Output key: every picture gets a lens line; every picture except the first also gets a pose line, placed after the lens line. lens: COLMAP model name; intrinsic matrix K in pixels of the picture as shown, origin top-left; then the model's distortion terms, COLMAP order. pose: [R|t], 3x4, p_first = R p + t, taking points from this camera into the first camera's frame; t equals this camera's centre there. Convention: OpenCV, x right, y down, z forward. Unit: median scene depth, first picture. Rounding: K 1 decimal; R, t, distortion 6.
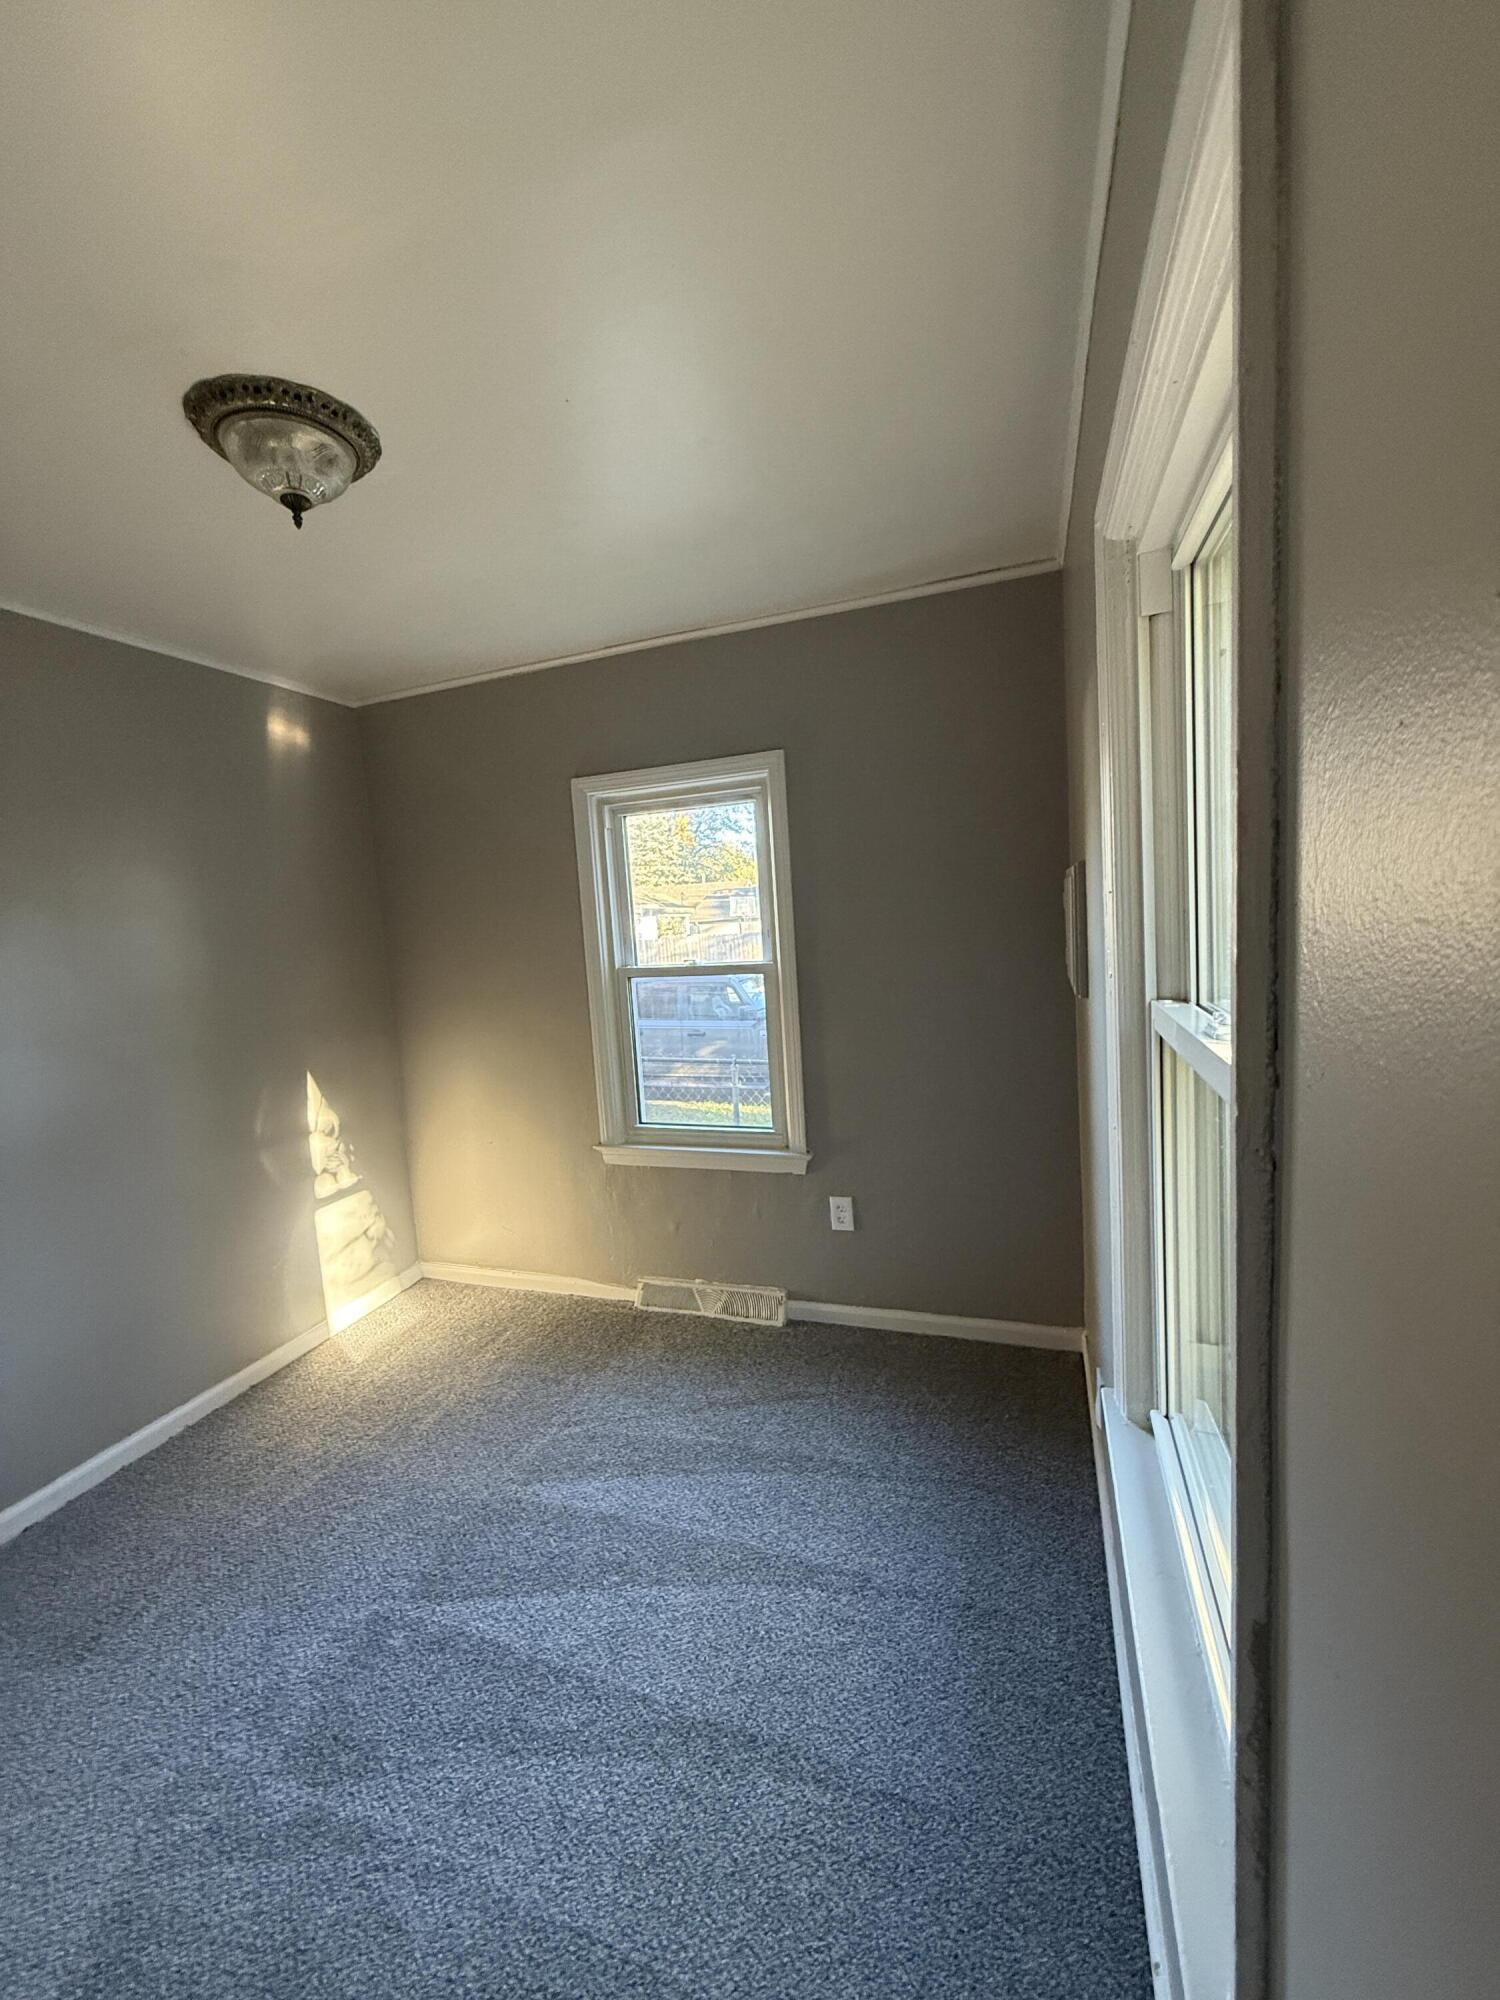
lens RADIAL K [[795.1, 0, 750.3], [0, 795.1, 995.6], [0, 0, 1]] dist [-0.000596, -0.000147]
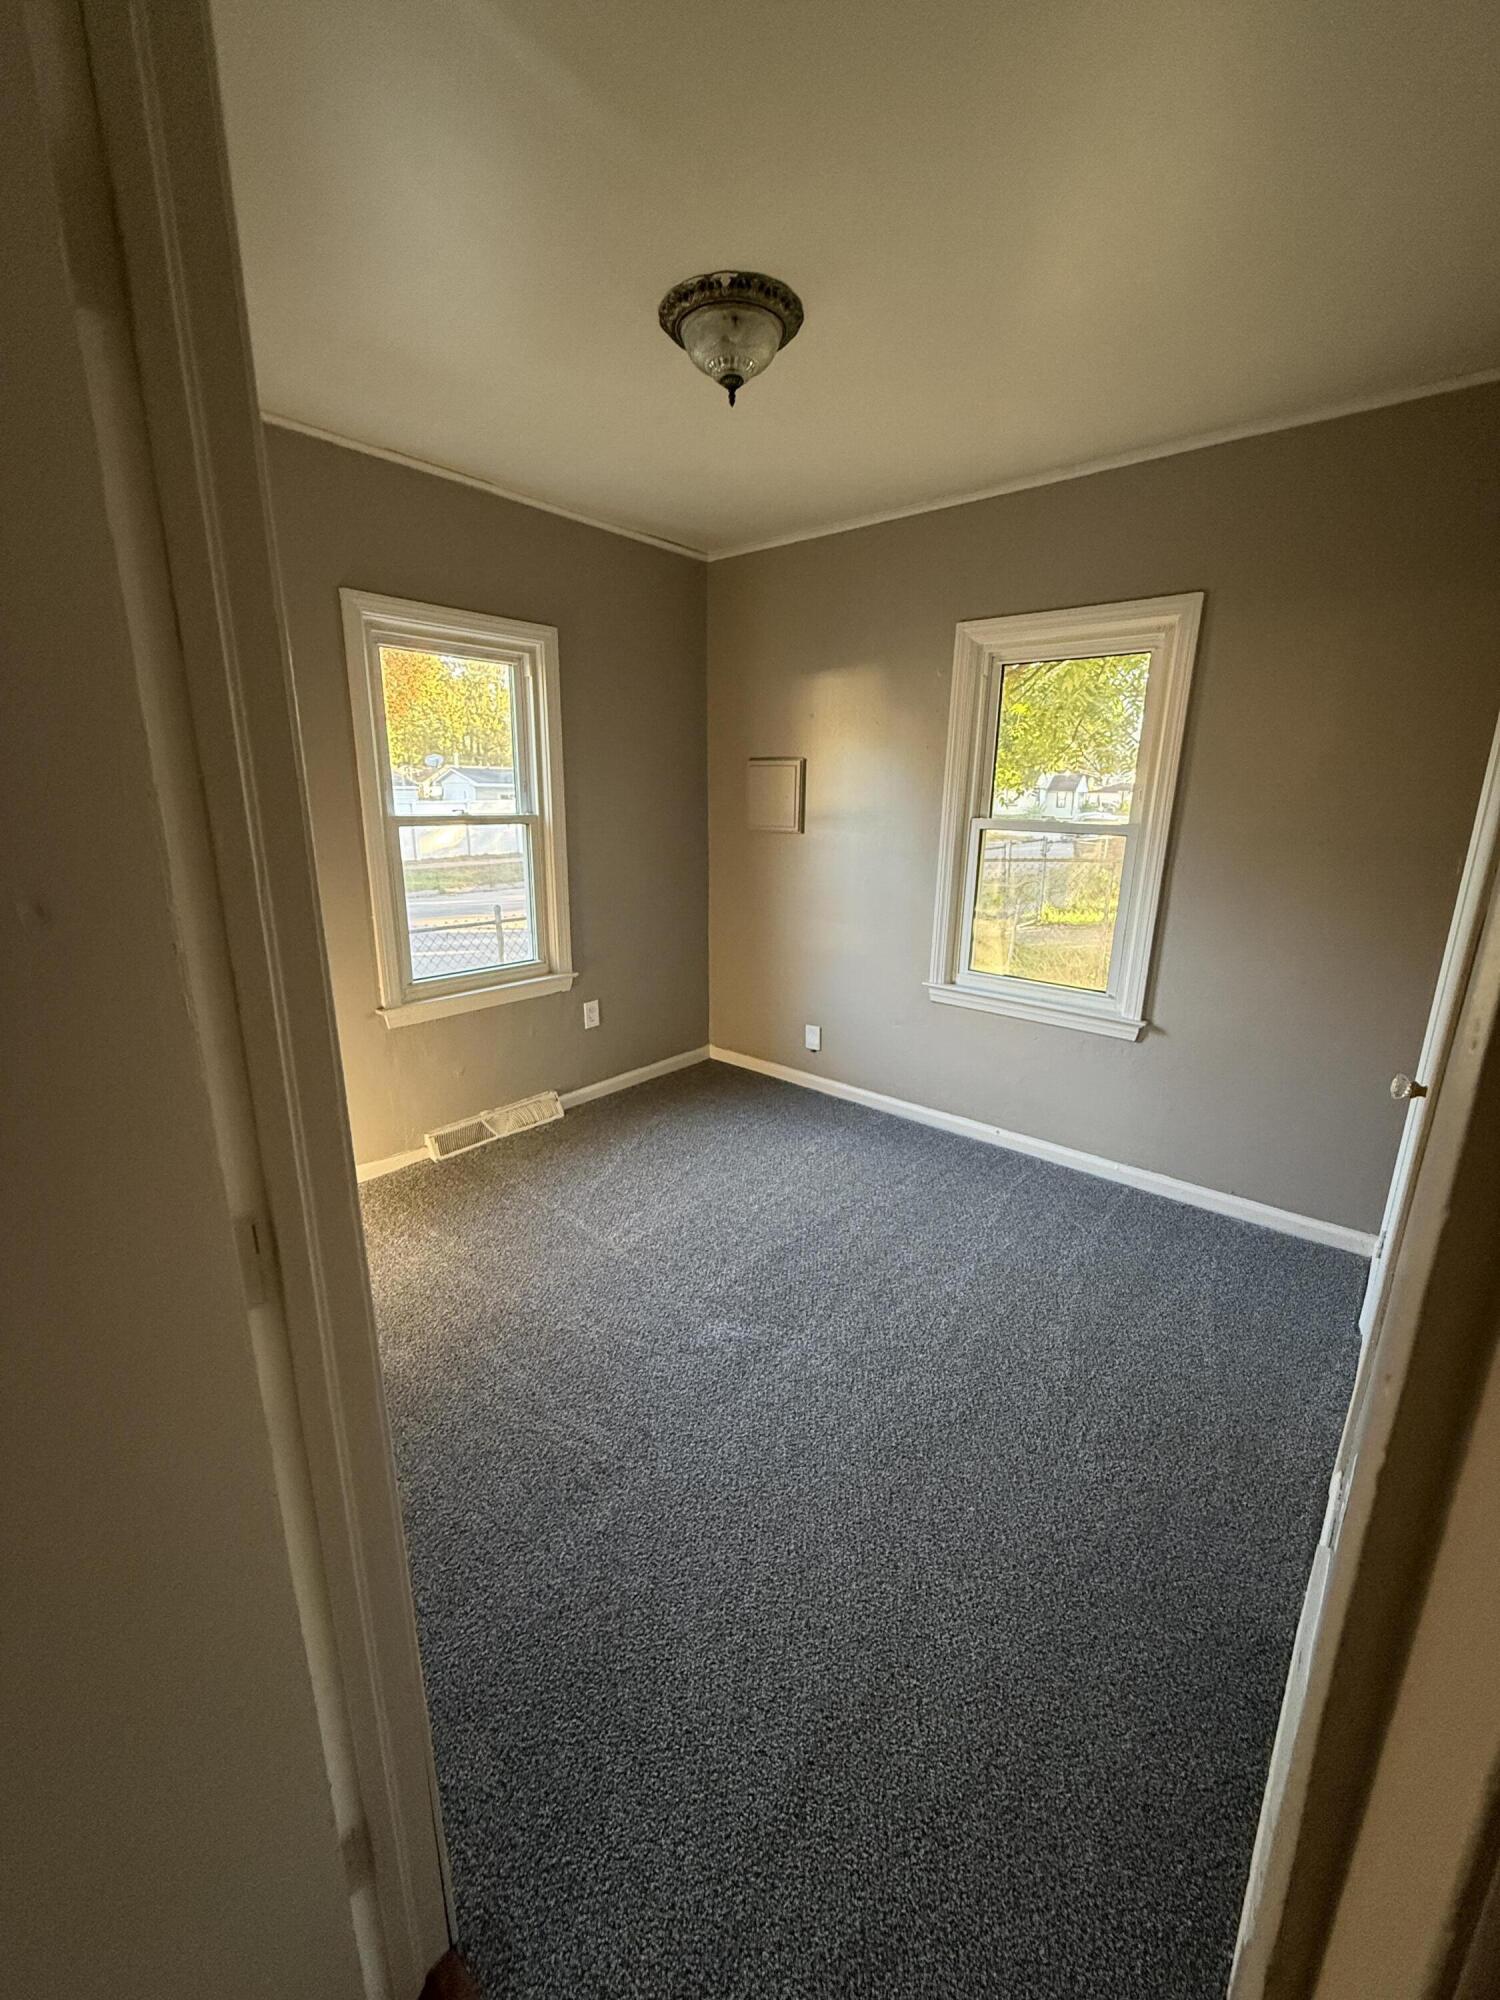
lens RADIAL K [[795.1, 0, 750.3], [0, 795.1, 995.6], [0, 0, 1]] dist [-0.000596, -0.000147]
pose [[0.355647, -0.168620, 0.919284, -0.957605], [0.058160, 0.985677, 0.158298, 0.053188], [-0.932809, -0.002833, 0.360360, 0.285573]]
